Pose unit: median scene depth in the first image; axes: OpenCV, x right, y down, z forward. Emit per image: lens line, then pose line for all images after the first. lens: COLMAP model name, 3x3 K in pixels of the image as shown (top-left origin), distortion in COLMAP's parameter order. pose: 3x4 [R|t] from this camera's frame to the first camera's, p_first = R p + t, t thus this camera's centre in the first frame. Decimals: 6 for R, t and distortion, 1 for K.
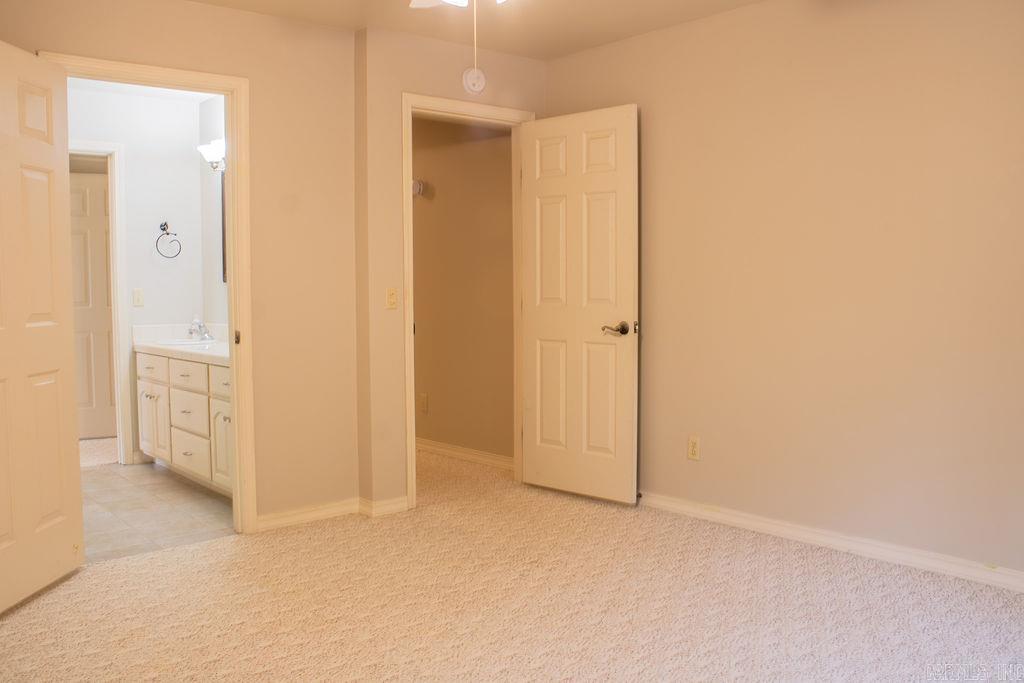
lens RADIAL K [[852.1, 0, 512.4], [0, 852.1, 338.8], [0, 0, 1]] dist [-0.161780, 0.123108]
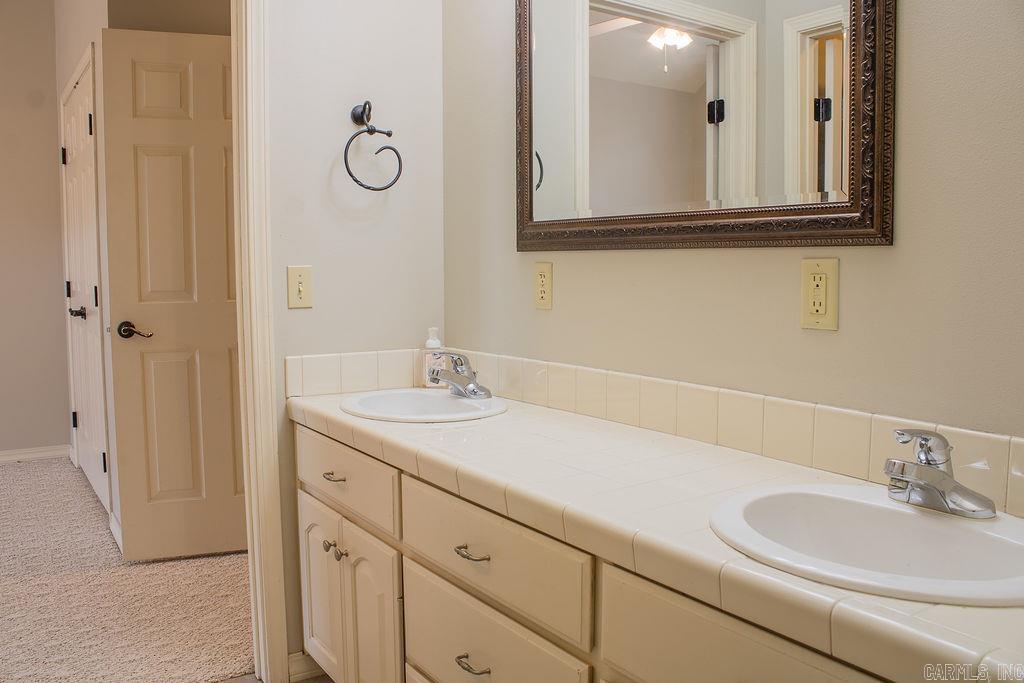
lens RADIAL K [[852.1, 0, 512.5], [0, 852.1, 342.7], [0, 0, 1]] dist [-0.161780, 0.123108]
pose [[0.990999, 0.016565, -0.132843, -0.293209], [-0.011998, 0.999312, 0.035105, -0.038216], [0.133333, -0.033195, 0.990515, 0.603977]]
